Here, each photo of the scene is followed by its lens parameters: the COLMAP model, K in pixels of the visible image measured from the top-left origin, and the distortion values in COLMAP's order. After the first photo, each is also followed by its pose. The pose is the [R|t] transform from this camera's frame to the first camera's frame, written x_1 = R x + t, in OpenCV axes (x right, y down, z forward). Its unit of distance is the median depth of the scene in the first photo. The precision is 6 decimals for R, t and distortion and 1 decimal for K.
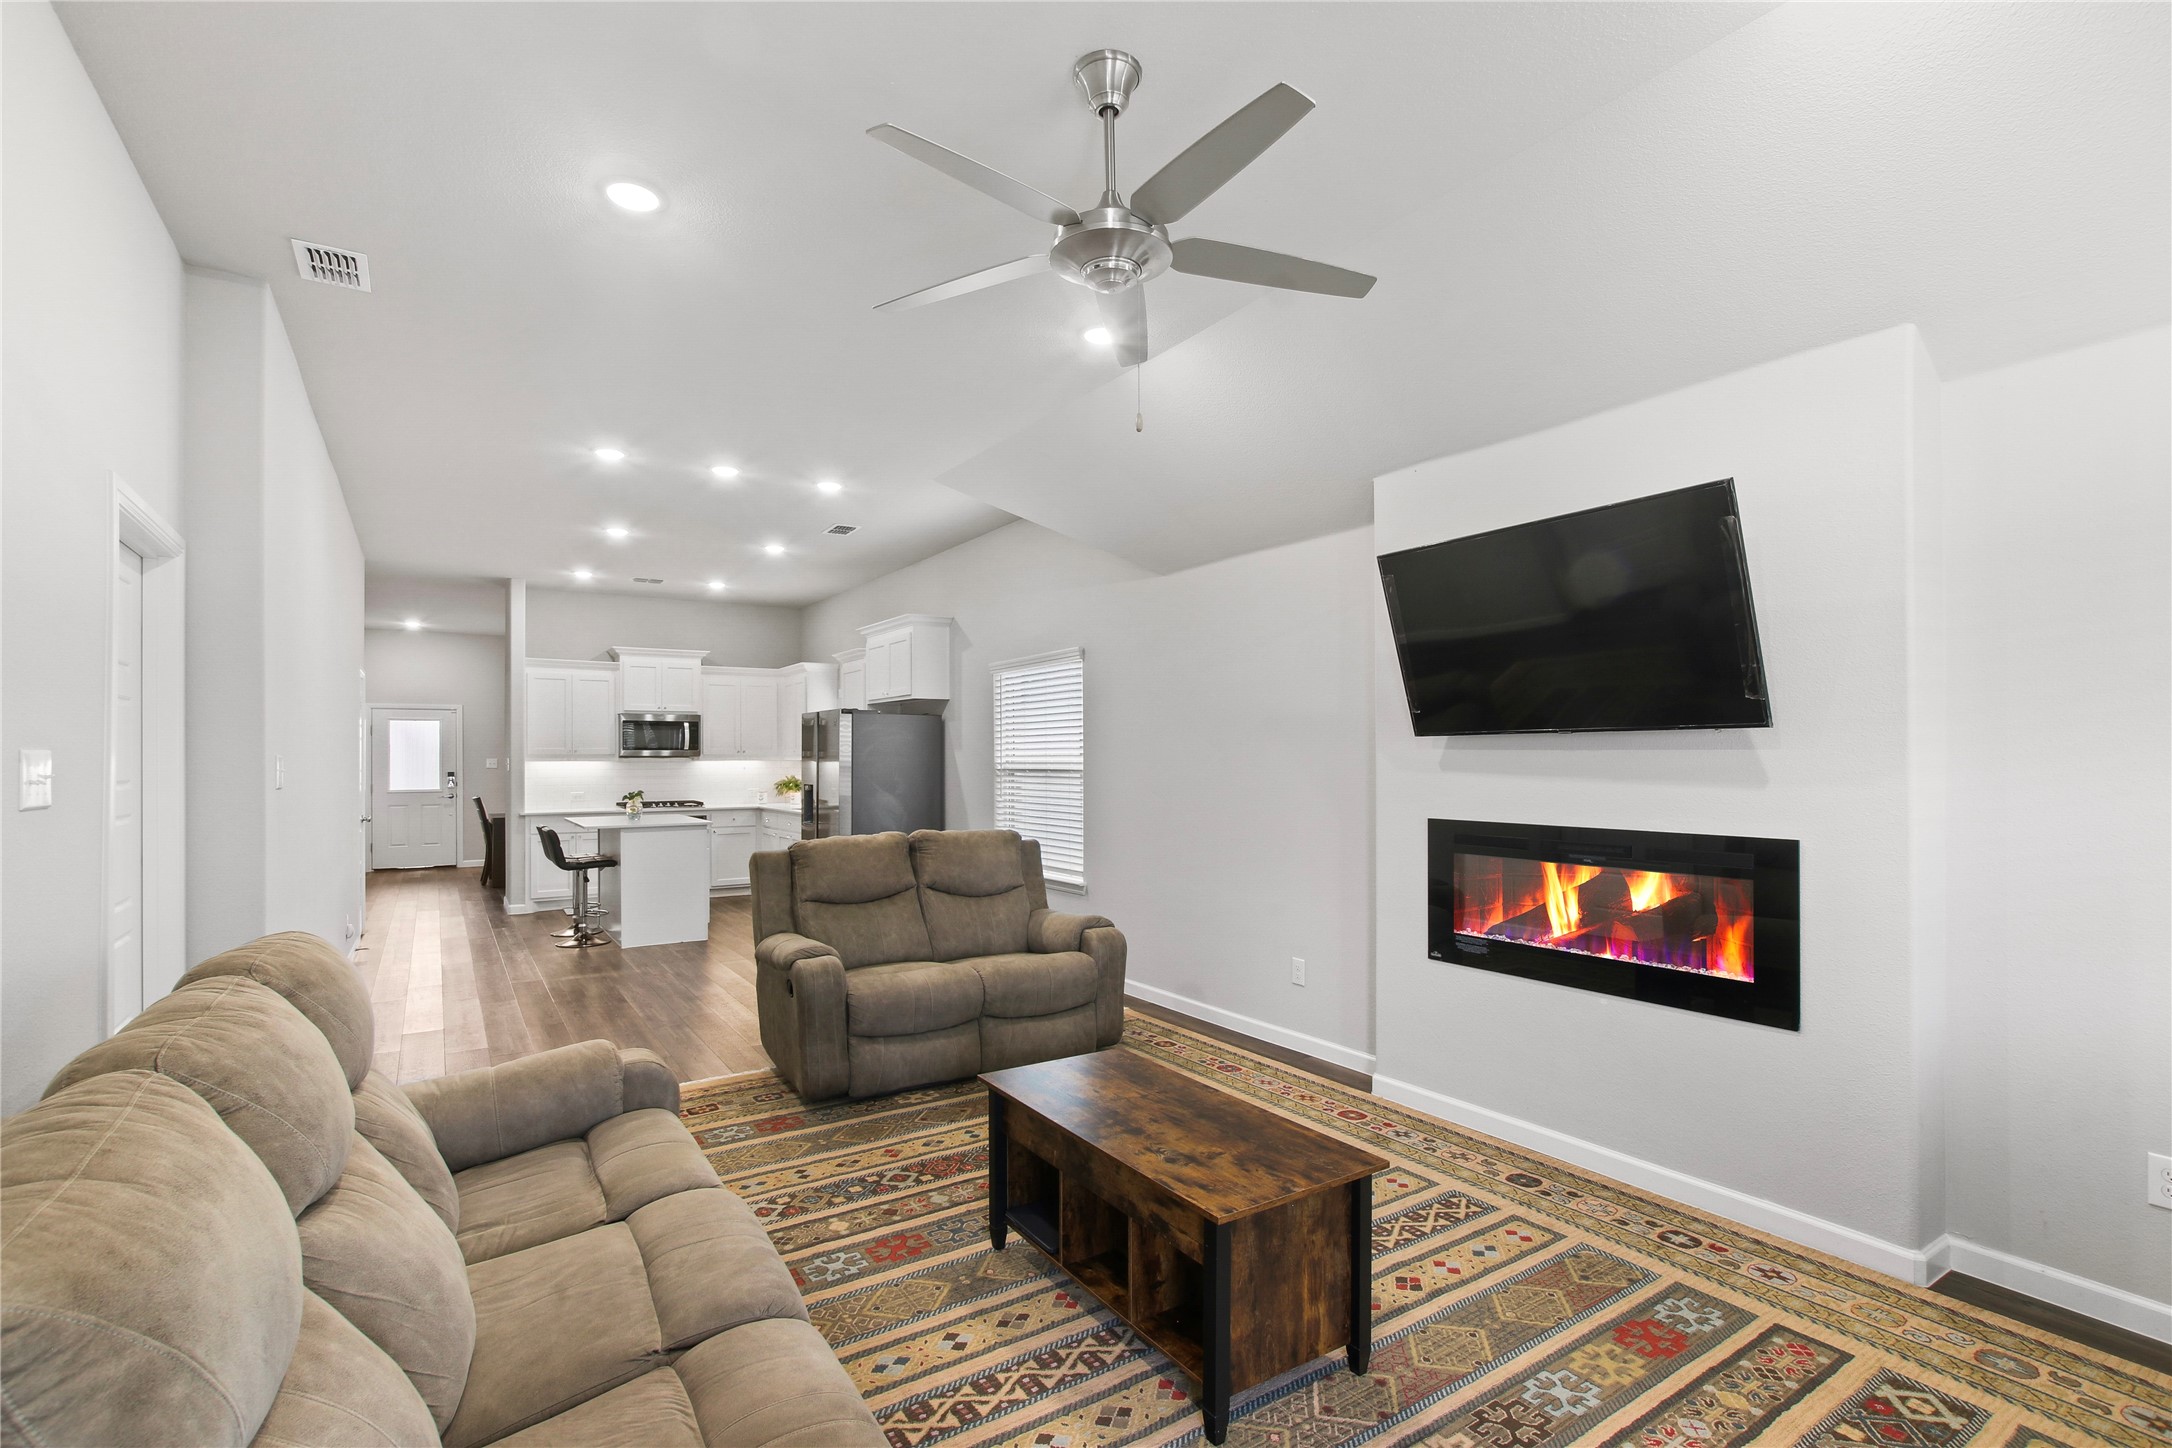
lens RADIAL K [[1005.2, 0, 1072.5], [0, 1005.2, 749.6], [0, 0, 1]] dist [-0.017314, 0.000603]
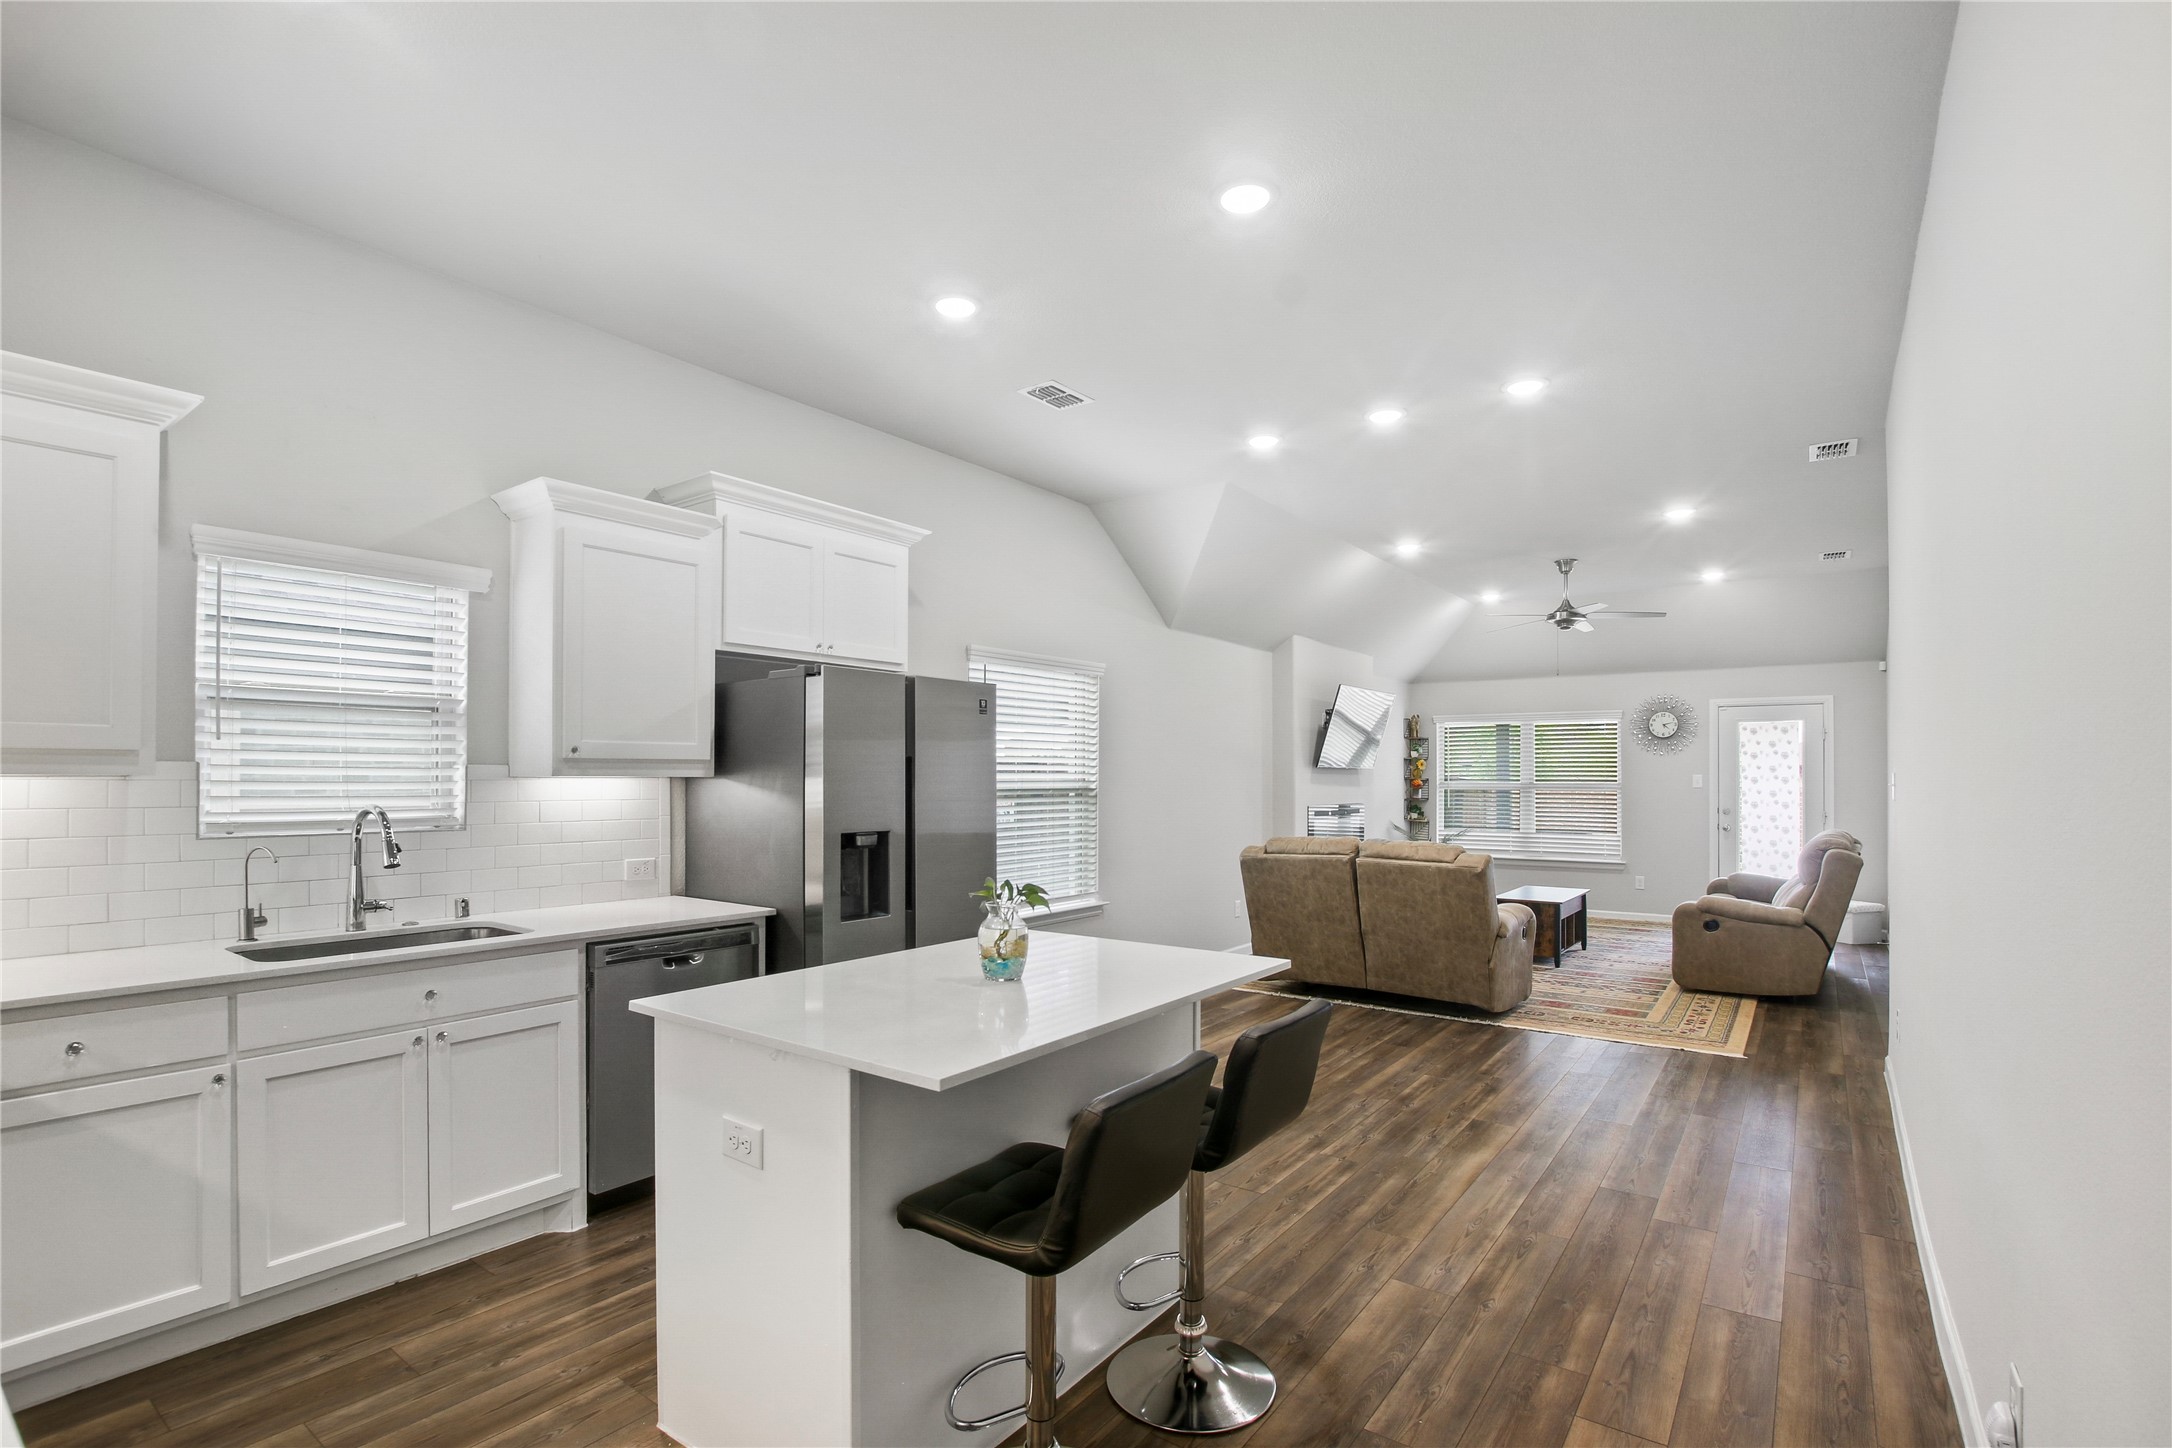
lens RADIAL K [[975.0, 0, 1108.8], [0, 975.0, 767.1], [0, 0, 1]] dist [-0.039742, 0.000098]
pose [[-0.361356, 0.013900, 0.932324, -1.234563], [-0.007047, 0.999820, -0.017637, 0.022951], [-0.932401, -0.012943, -0.361193, 1.859185]]
